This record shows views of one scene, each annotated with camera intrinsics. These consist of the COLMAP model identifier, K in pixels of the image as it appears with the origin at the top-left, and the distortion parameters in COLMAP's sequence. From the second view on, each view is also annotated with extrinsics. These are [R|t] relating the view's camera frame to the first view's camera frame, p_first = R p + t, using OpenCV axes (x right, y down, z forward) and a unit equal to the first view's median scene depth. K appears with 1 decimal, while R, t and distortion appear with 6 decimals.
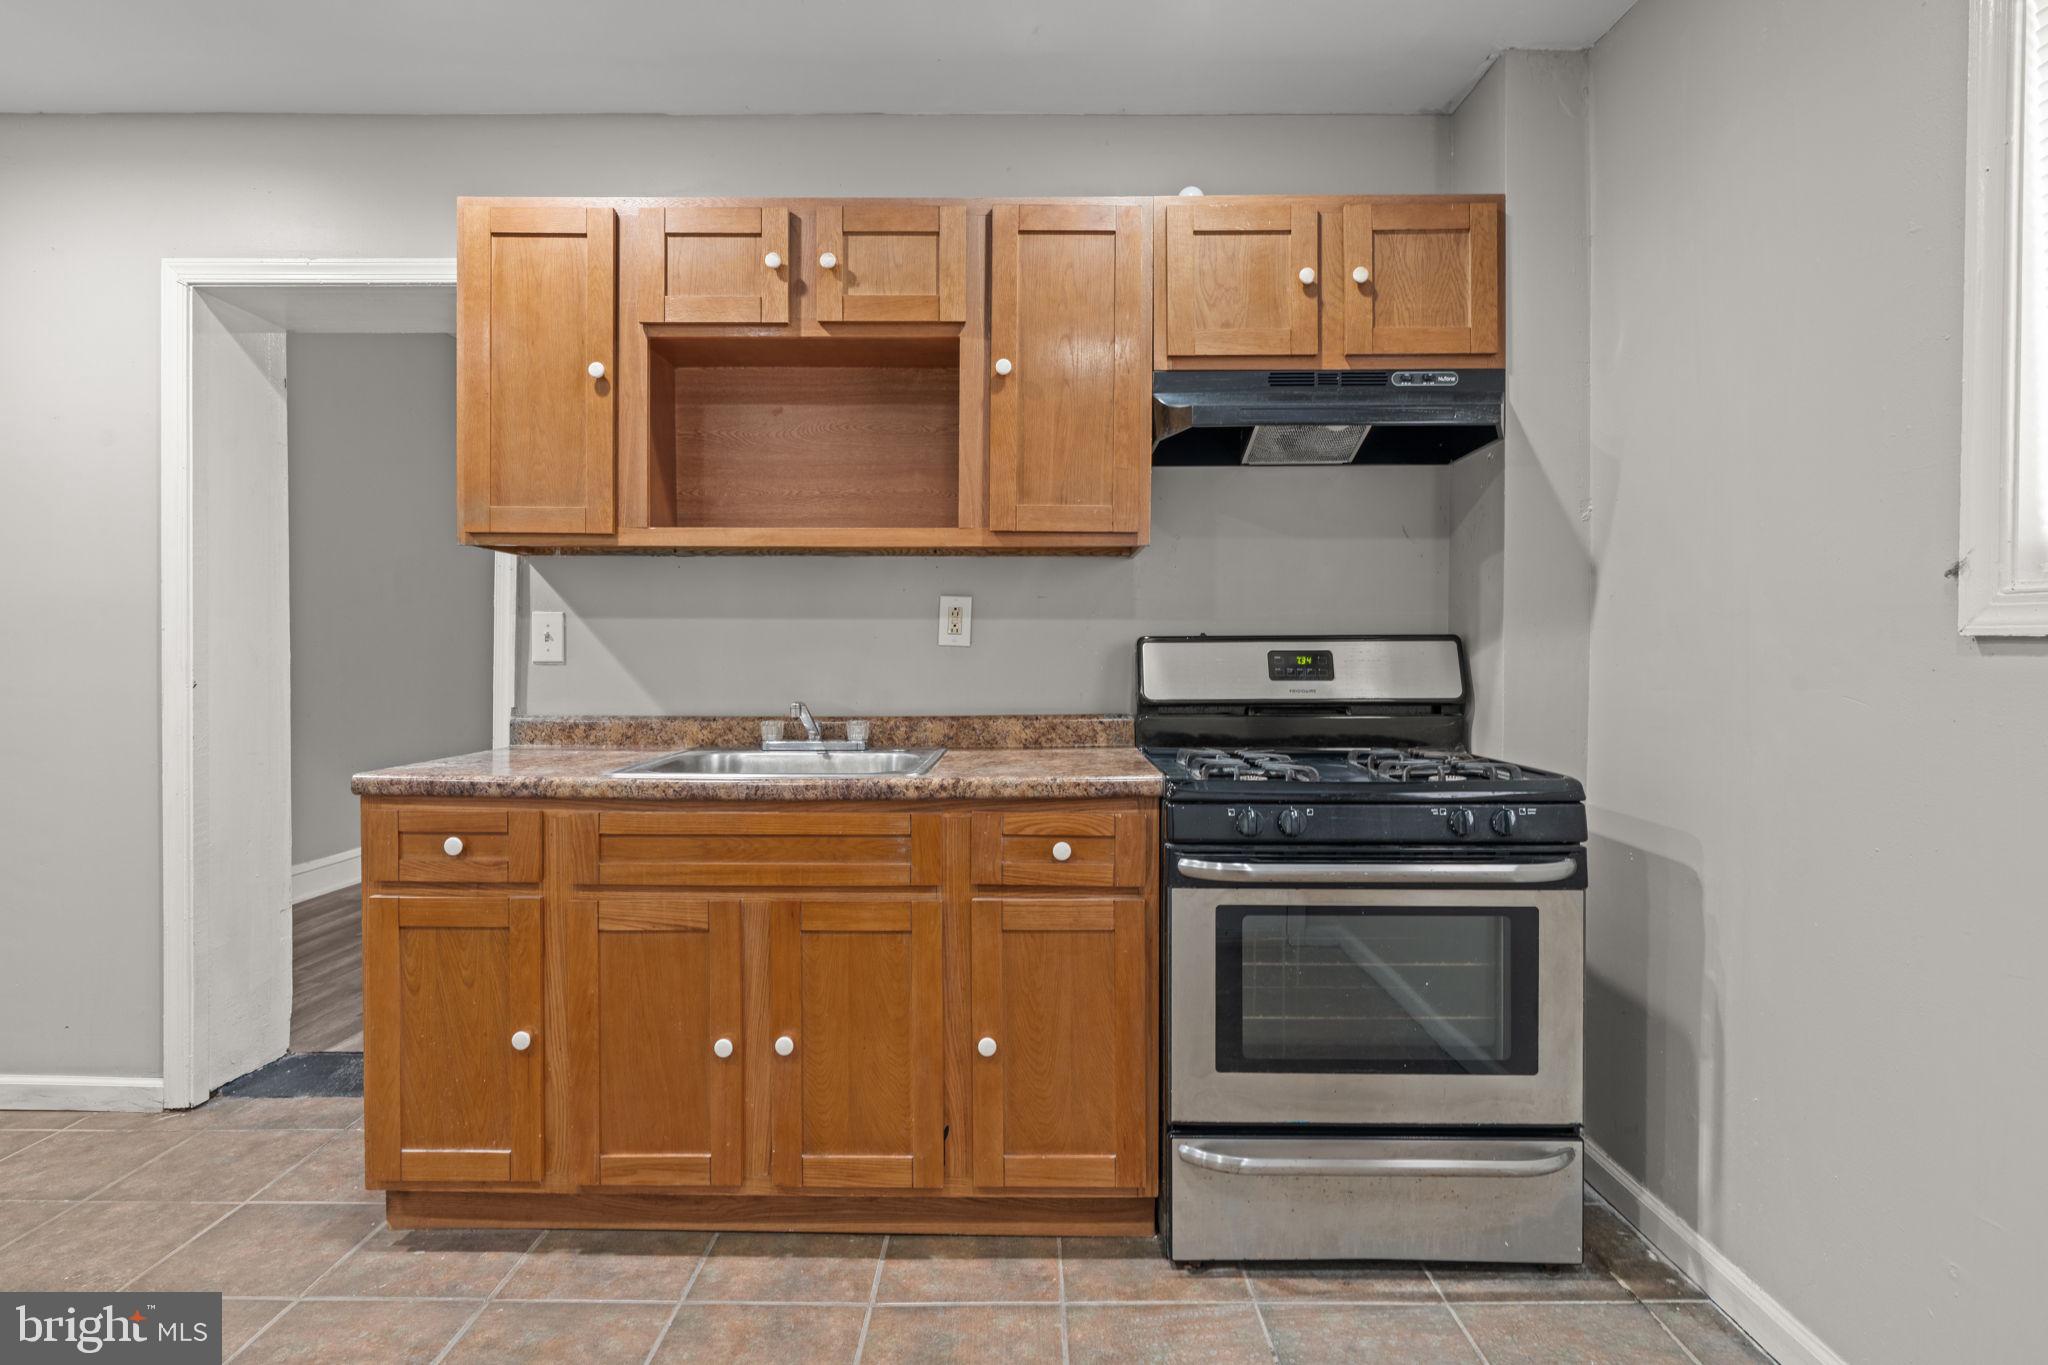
lens RADIAL K [[1088.4, 0, 1018.4], [0, 1088.4, 674.7], [0, 0, 1]] dist [0.000104, 0.000392]
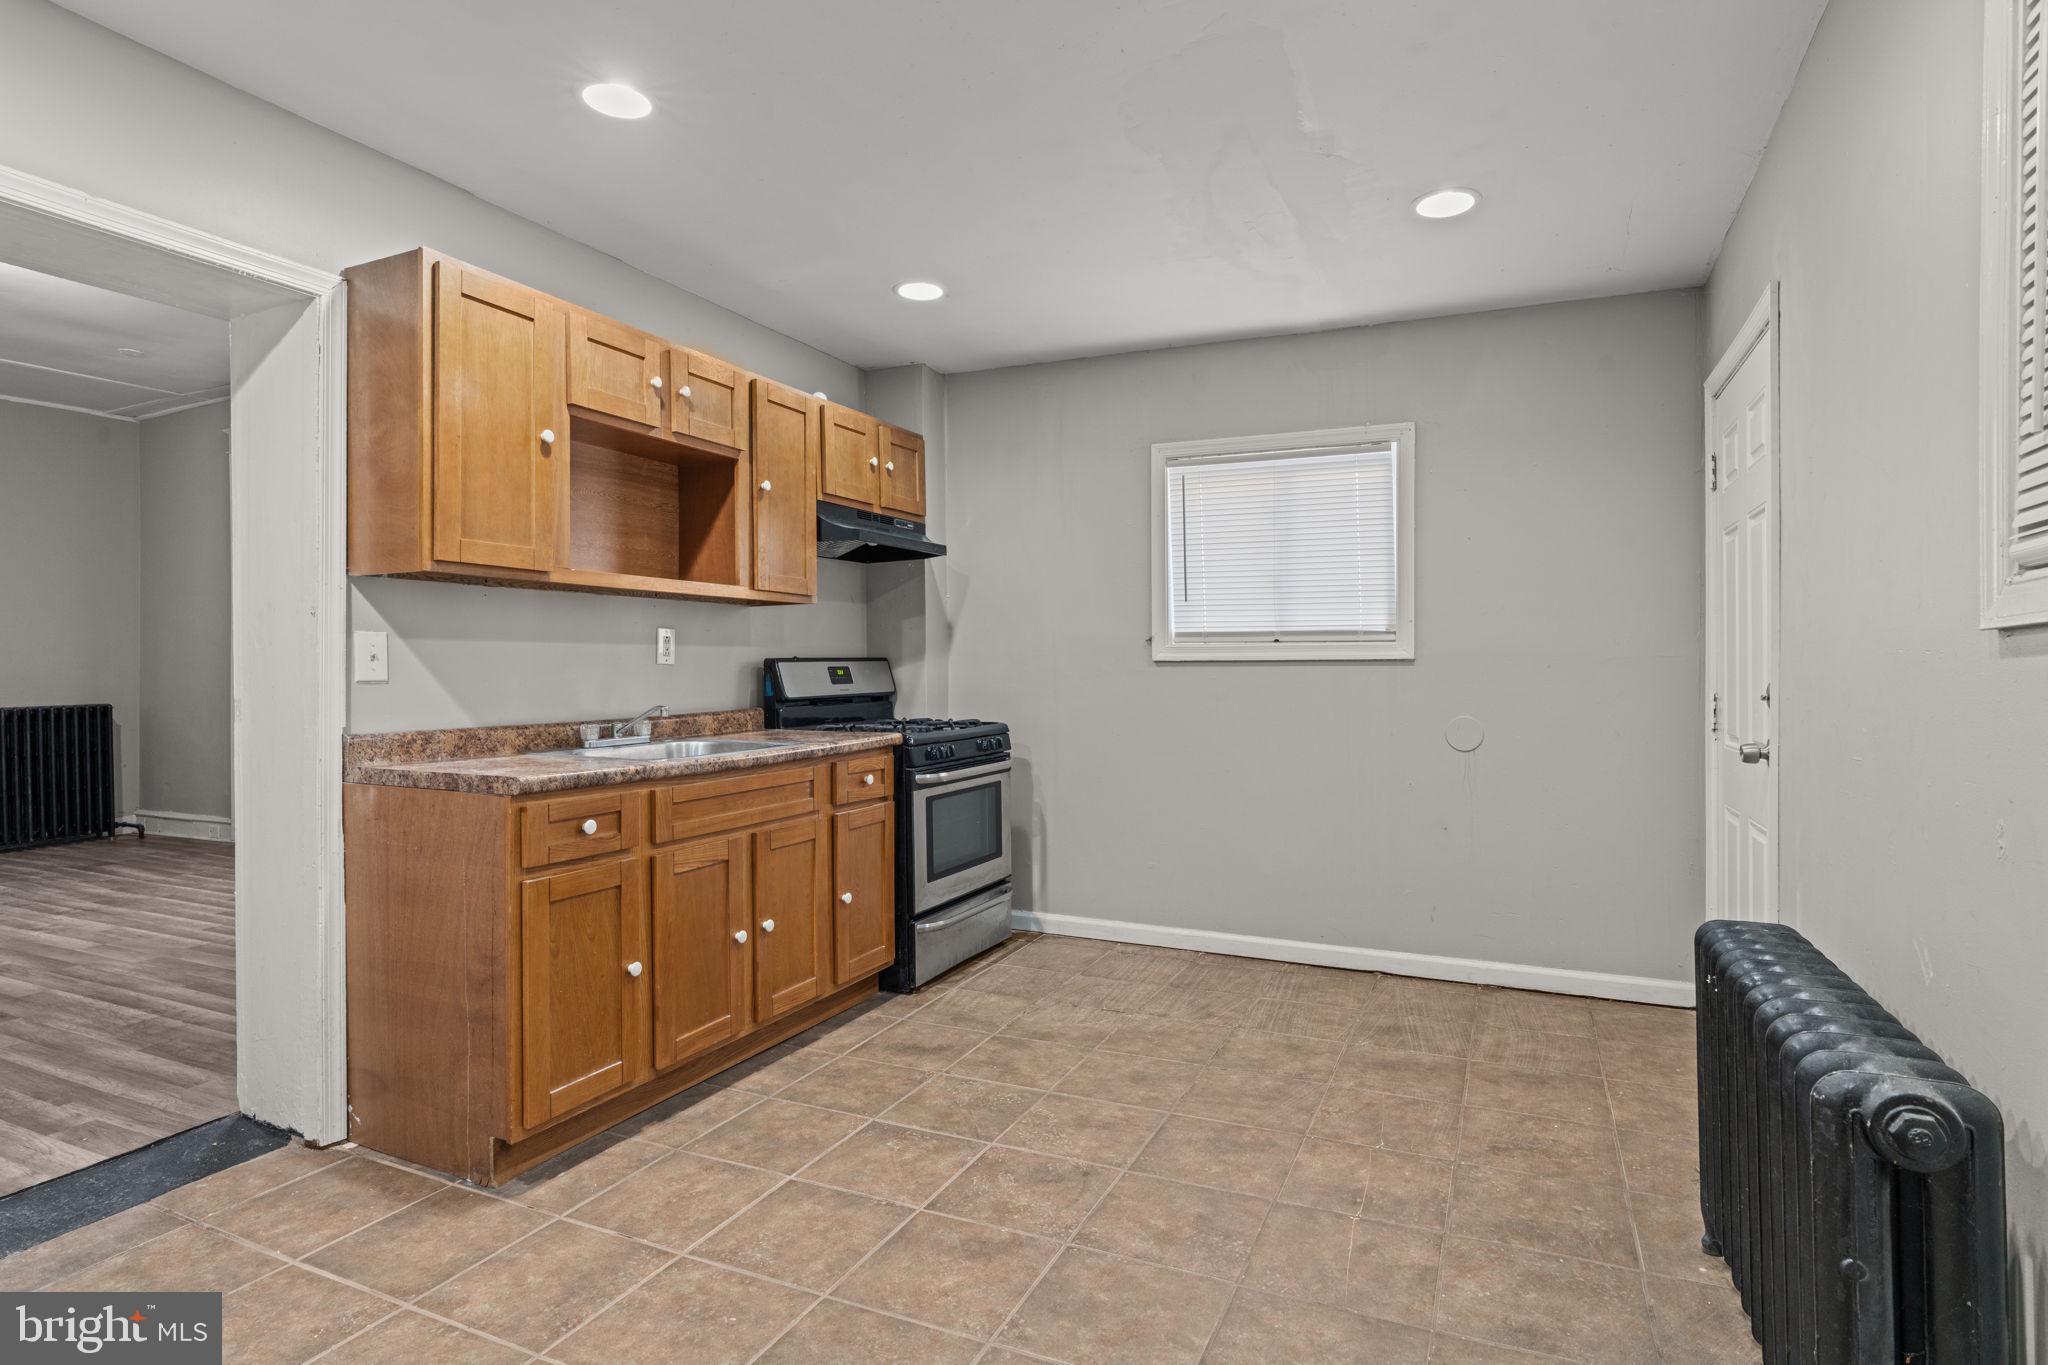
lens RADIAL K [[1049.8, 0, 1015.3], [0, 1049.8, 678.8], [0, 0, 1]] dist [-0.001332, 0.000201]
pose [[0.425220, -0.014751, 0.904970, -1.251782], [0.026373, 0.999645, 0.003902, -0.002251], [-0.904706, 0.022207, 0.425458, 0.045751]]
